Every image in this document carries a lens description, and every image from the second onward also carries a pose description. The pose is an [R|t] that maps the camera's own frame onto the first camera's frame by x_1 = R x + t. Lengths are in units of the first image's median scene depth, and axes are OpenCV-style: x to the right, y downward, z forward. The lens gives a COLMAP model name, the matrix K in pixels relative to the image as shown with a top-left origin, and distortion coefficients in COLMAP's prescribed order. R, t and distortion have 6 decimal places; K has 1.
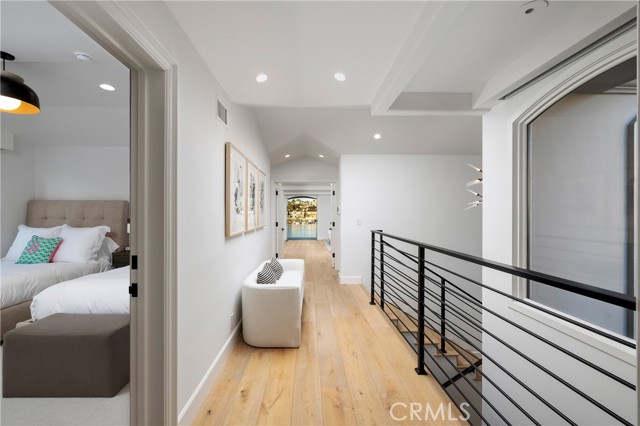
lens RADIAL K [[273.7, 0, 316.1], [0, 273.7, 213.7], [0, 0, 1]] dist [0.001936, 0.000610]
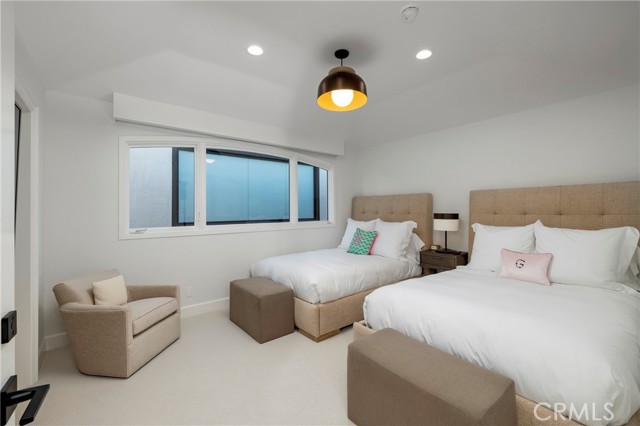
lens RADIAL K [[273.7, 0, 321.0], [0, 273.7, 210.9], [0, 0, 1]] dist [0.001936, 0.000610]
pose [[0.620504, -0.000004, -0.784203, -0.241715], [0.006048, 0.999970, 0.004781, 0.003744], [0.784180, -0.007709, 0.620486, 0.188934]]
